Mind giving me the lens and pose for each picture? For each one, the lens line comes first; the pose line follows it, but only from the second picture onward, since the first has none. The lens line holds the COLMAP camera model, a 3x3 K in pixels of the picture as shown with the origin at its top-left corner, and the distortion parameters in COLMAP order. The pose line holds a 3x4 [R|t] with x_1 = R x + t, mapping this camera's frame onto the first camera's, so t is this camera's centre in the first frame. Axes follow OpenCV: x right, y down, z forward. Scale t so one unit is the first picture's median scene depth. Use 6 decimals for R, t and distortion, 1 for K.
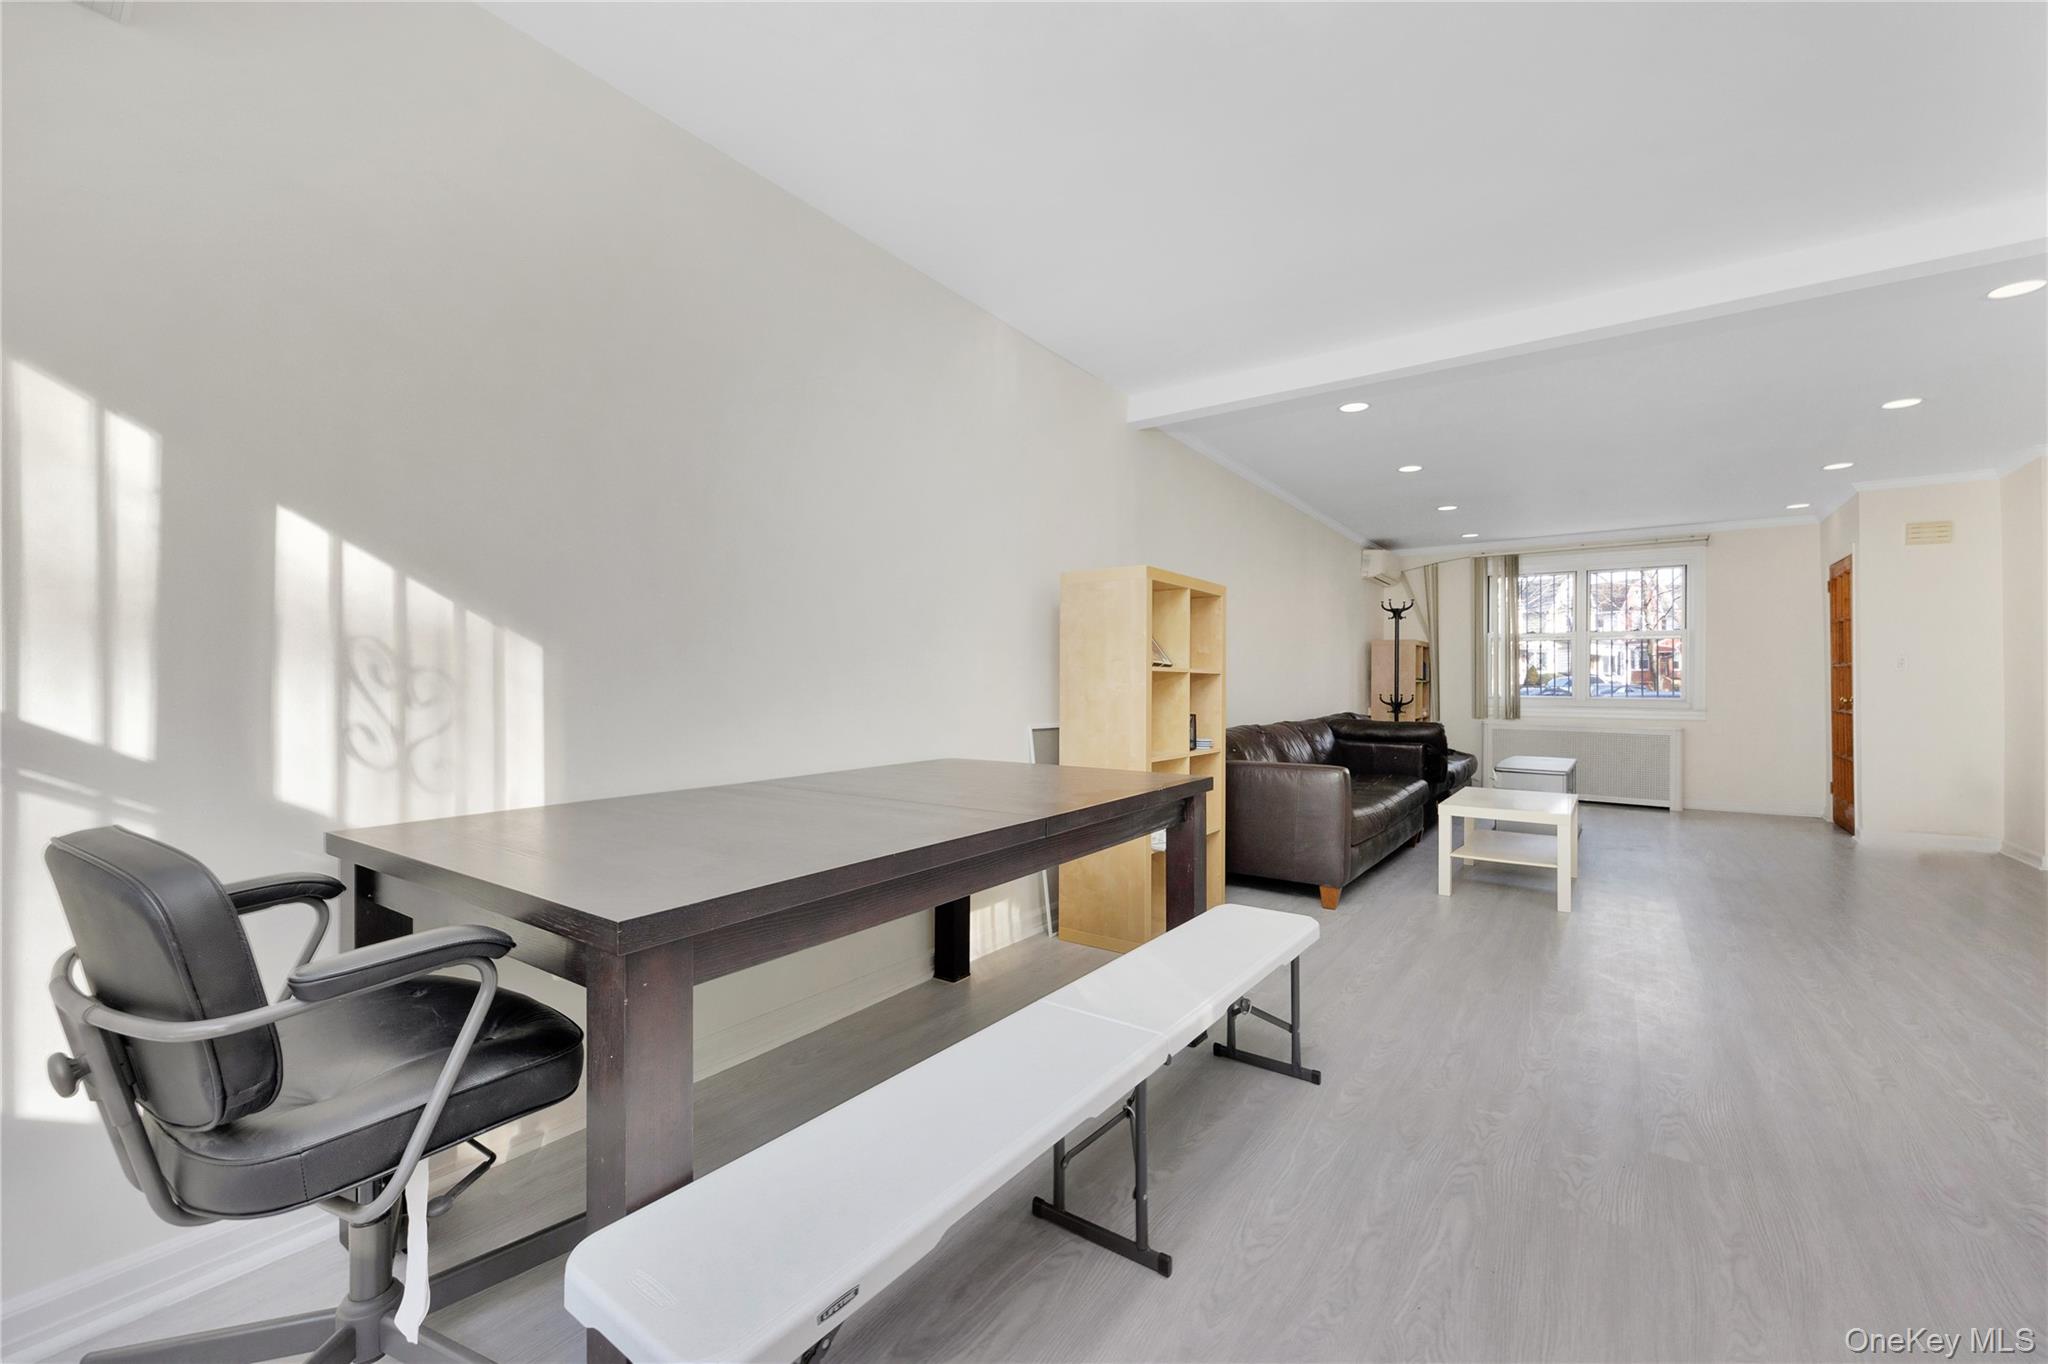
lens RADIAL K [[825.4, 0, 1023.4], [0, 825.4, 671.4], [0, 0, 1]] dist [-0.001407, 0.000106]
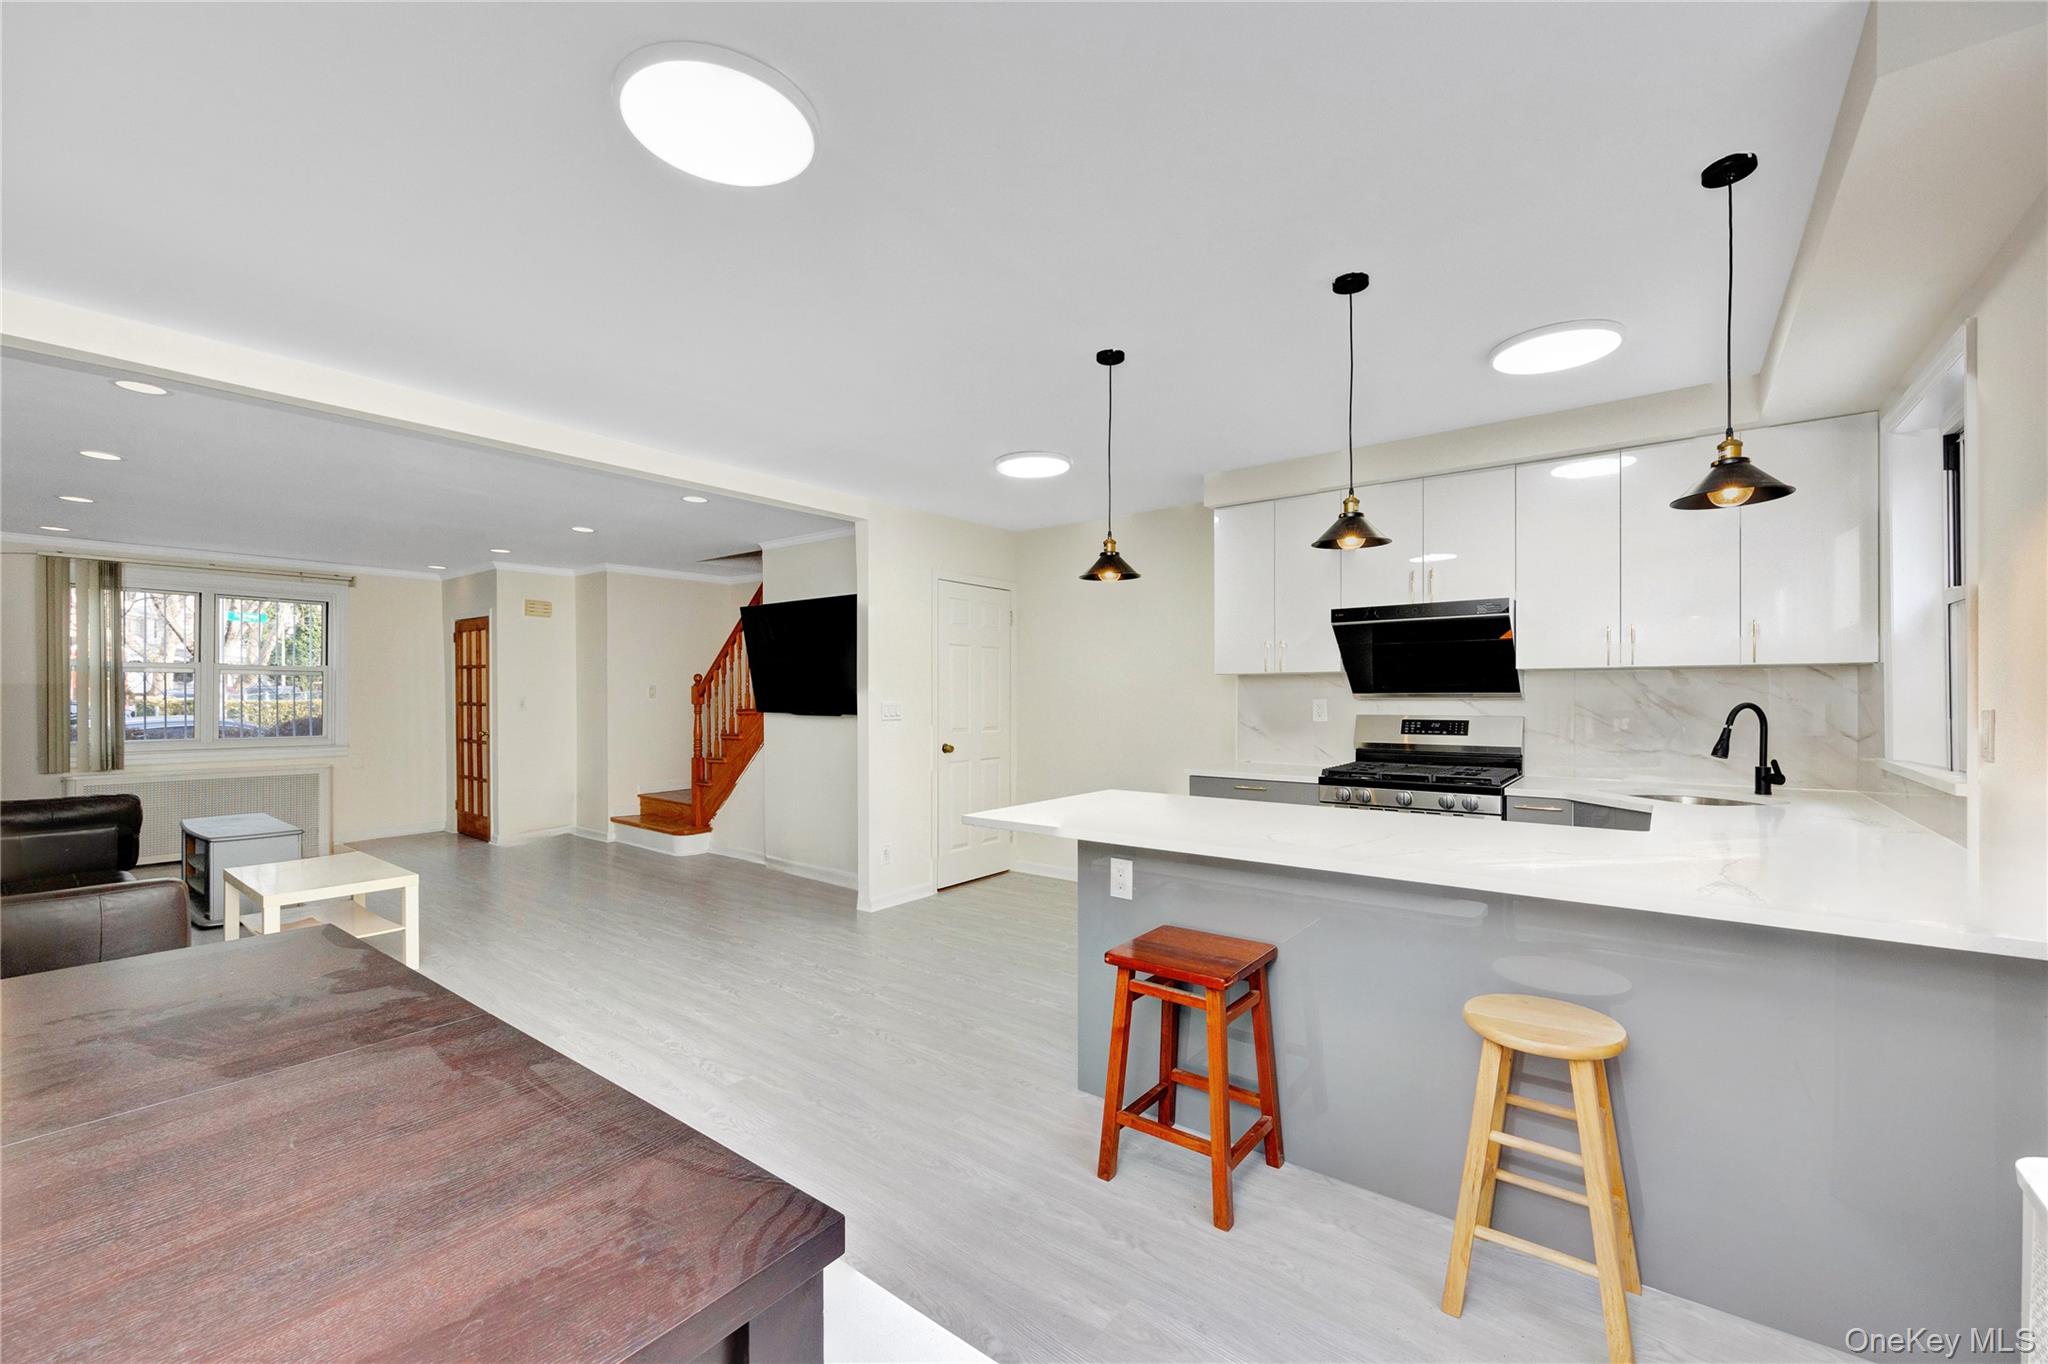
lens RADIAL K [[825.4, 0, 1026.0], [0, 825.4, 701.4], [0, 0, 1]] dist [-0.001407, 0.000106]
pose [[0.042130, -0.013285, 0.999024, -0.163049], [-0.014182, 0.999803, 0.013894, -0.032771], [-0.999011, -0.014754, 0.041933, 0.096881]]
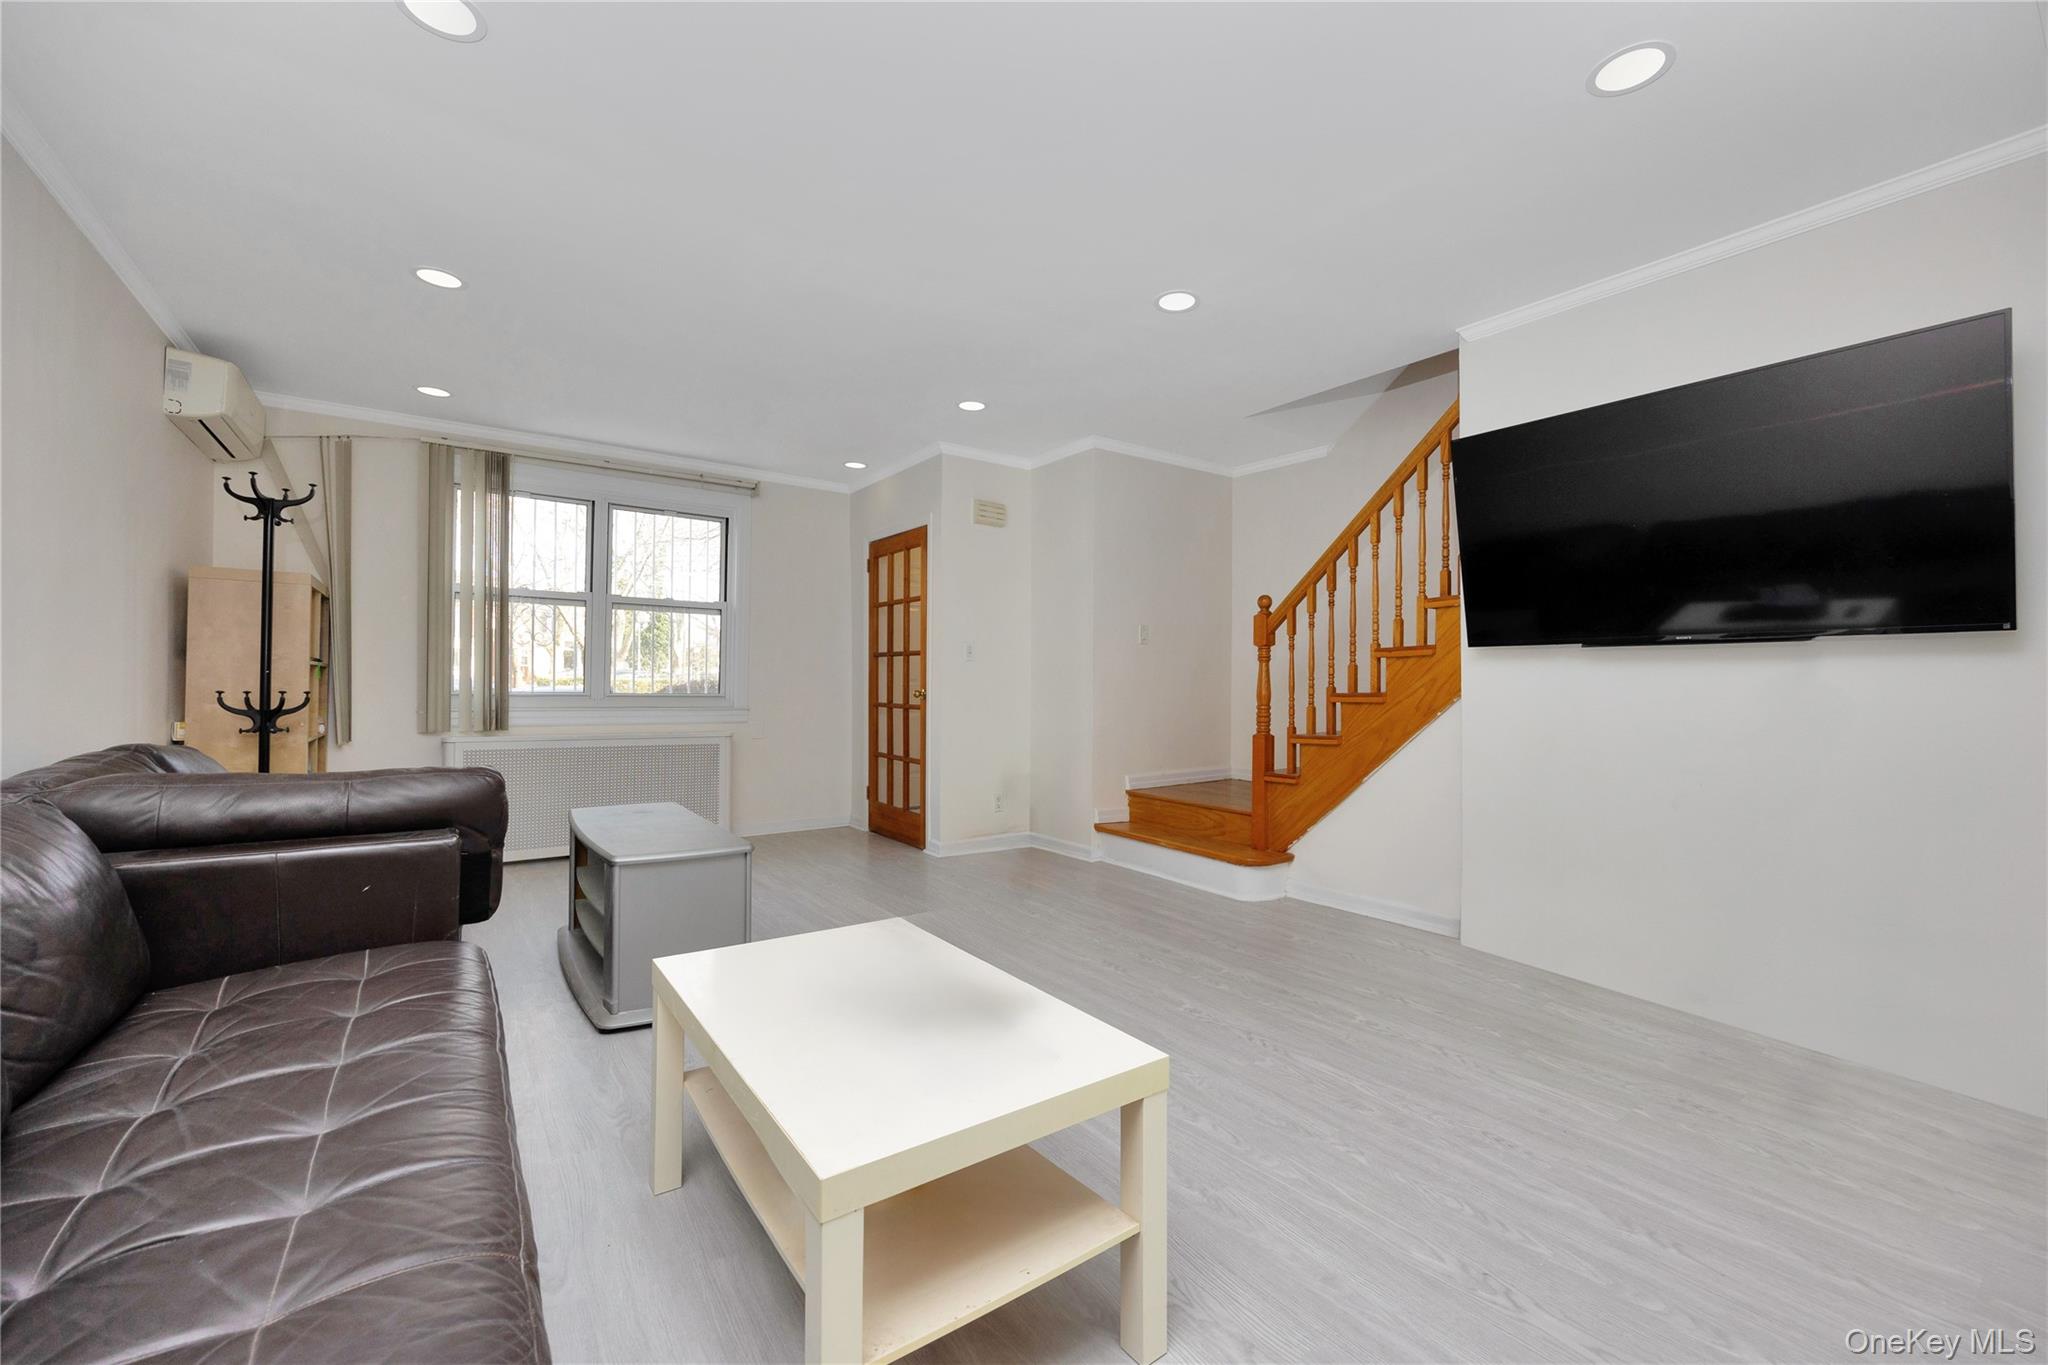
lens RADIAL K [[825.4, 0, 1030.6], [0, 825.4, 687.7], [0, 0, 1]] dist [-0.001407, 0.000106]
pose [[0.323903, -0.004898, 0.946078, 0.163627], [-0.019628, 0.999737, 0.011896, 0.012272], [-0.945887, -0.022423, 0.323721, 0.462628]]
